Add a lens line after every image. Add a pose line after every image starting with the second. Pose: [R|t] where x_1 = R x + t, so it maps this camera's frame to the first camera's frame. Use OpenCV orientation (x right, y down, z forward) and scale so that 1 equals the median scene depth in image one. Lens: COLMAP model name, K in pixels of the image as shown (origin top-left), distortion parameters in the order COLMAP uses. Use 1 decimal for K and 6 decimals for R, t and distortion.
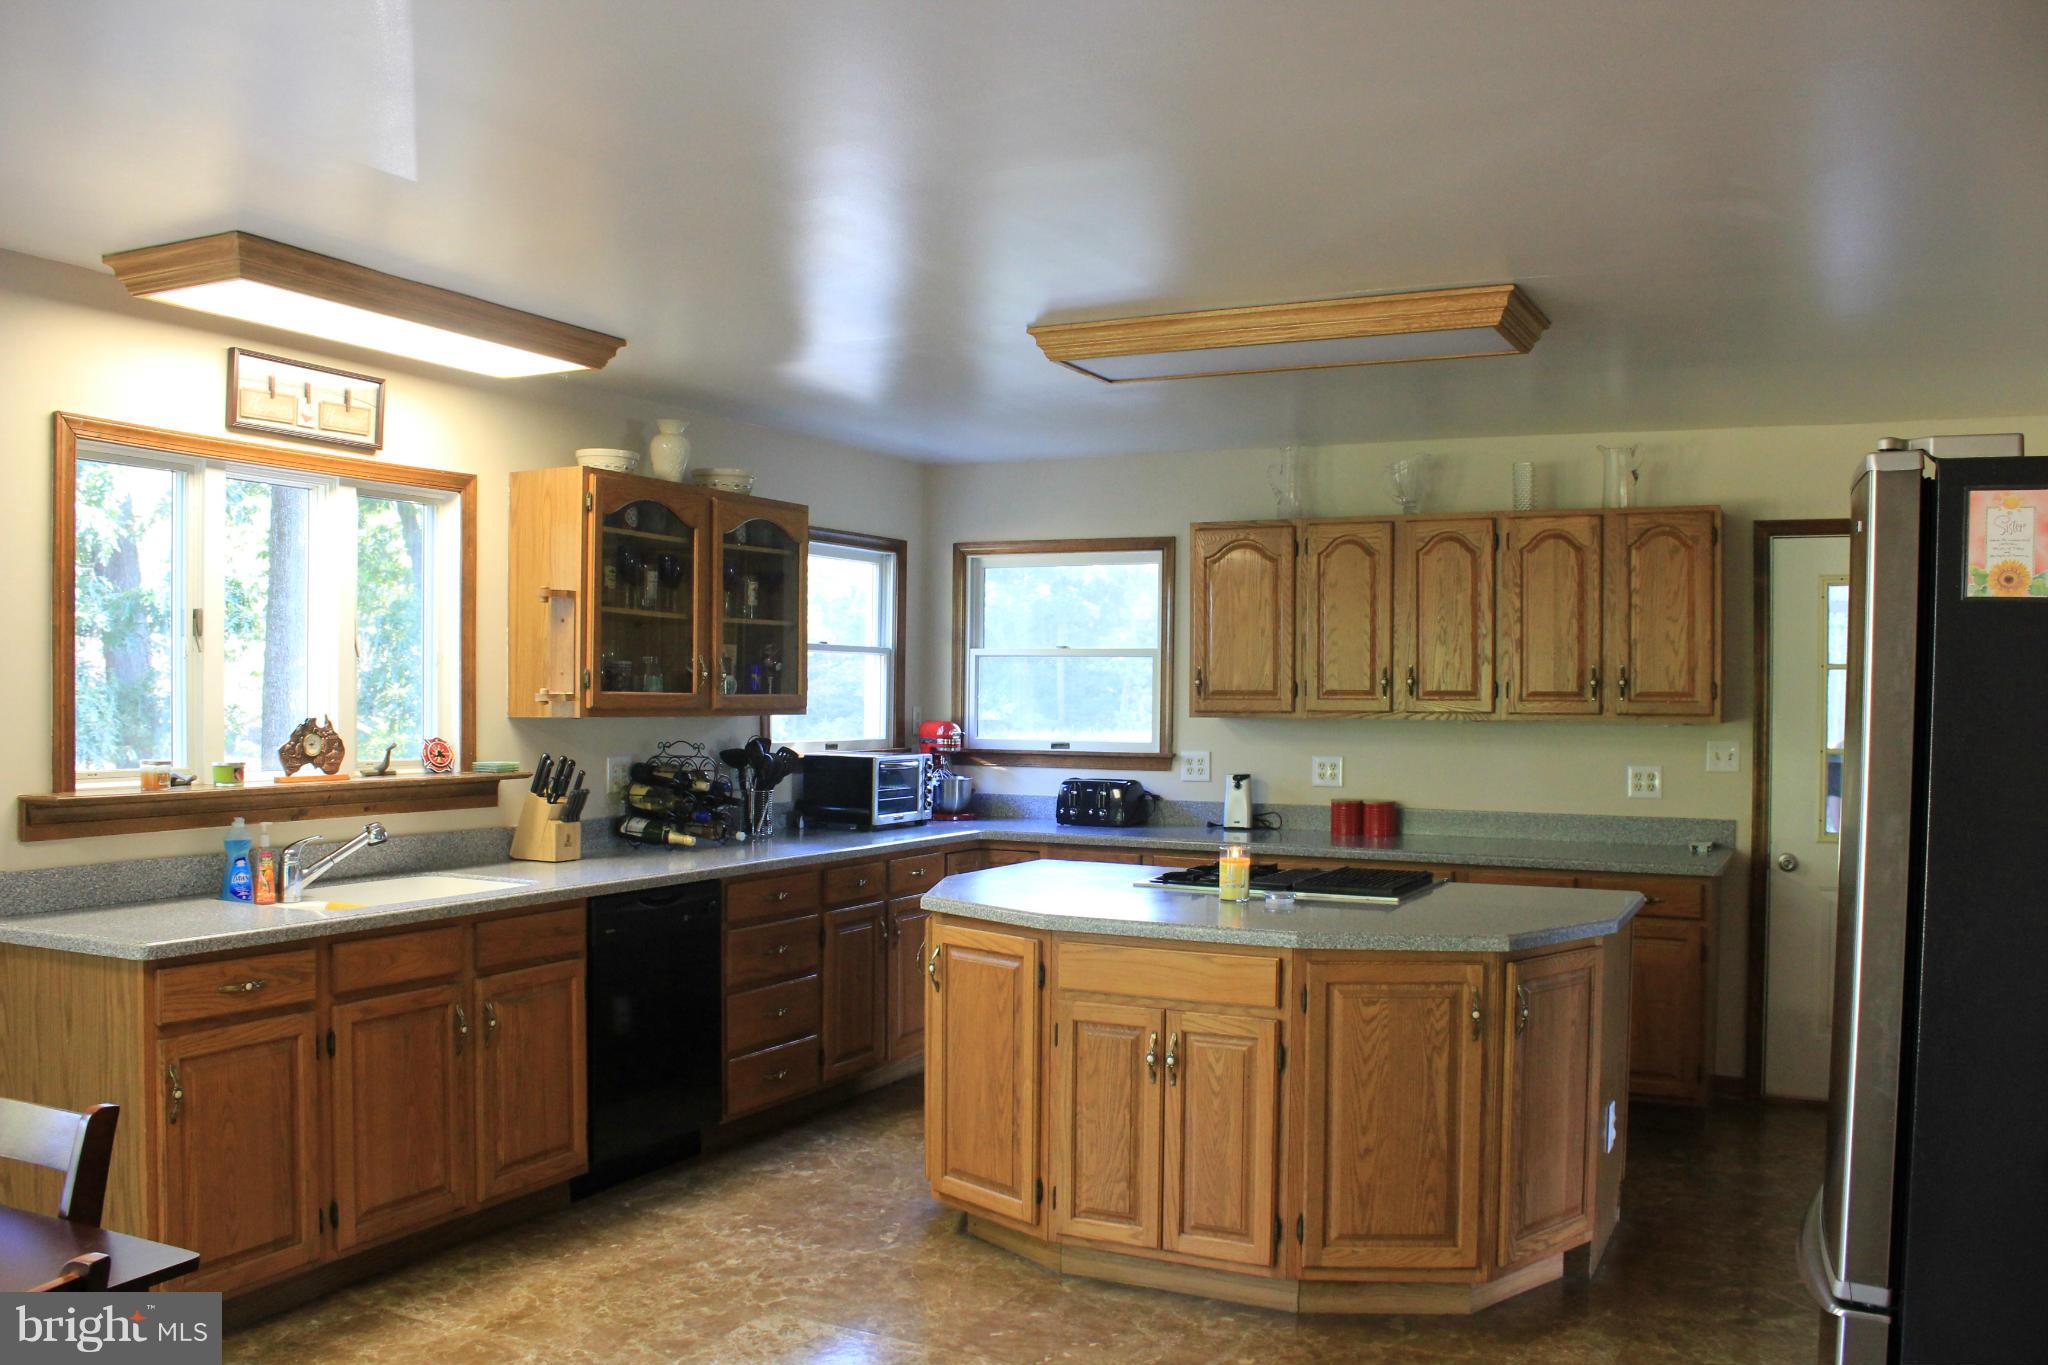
lens RADIAL K [[1747.4, 0, 1023.4], [0, 1747.4, 676.8], [0, 0, 1]] dist [-0.176304, 0.151842]
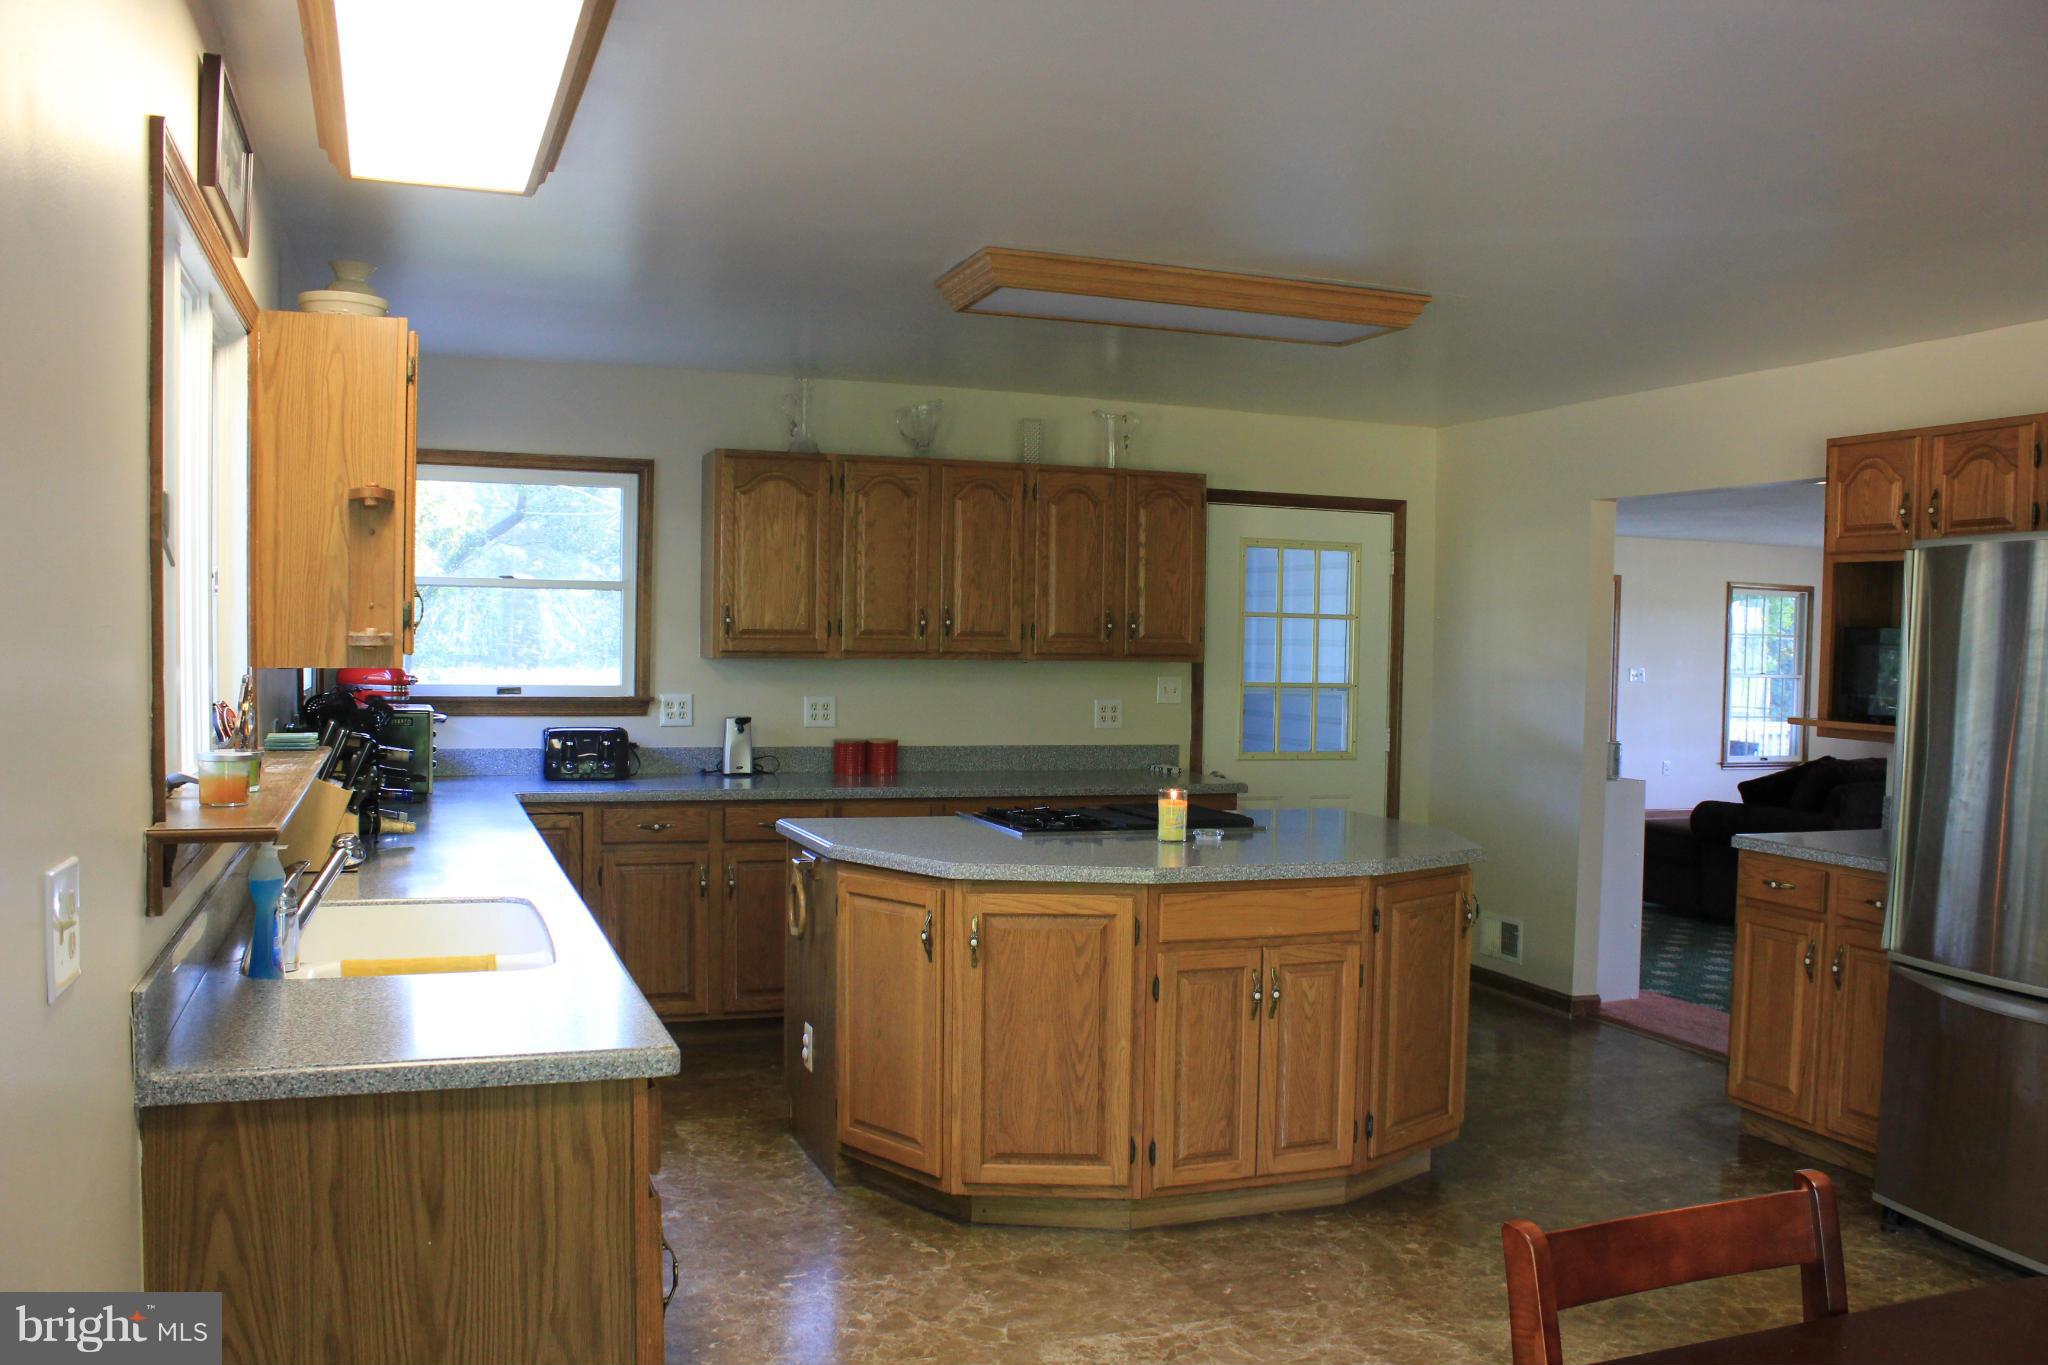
lens RADIAL K [[1747.4, 0, 1049.9], [0, 1747.4, 704.1], [0, 0, 1]] dist [-0.176304, 0.151842]
pose [[0.665397, -0.023990, 0.746104, -0.485338], [-0.020718, 0.998505, 0.050582, -0.002727], [-0.746202, -0.049115, 0.663905, 0.254297]]
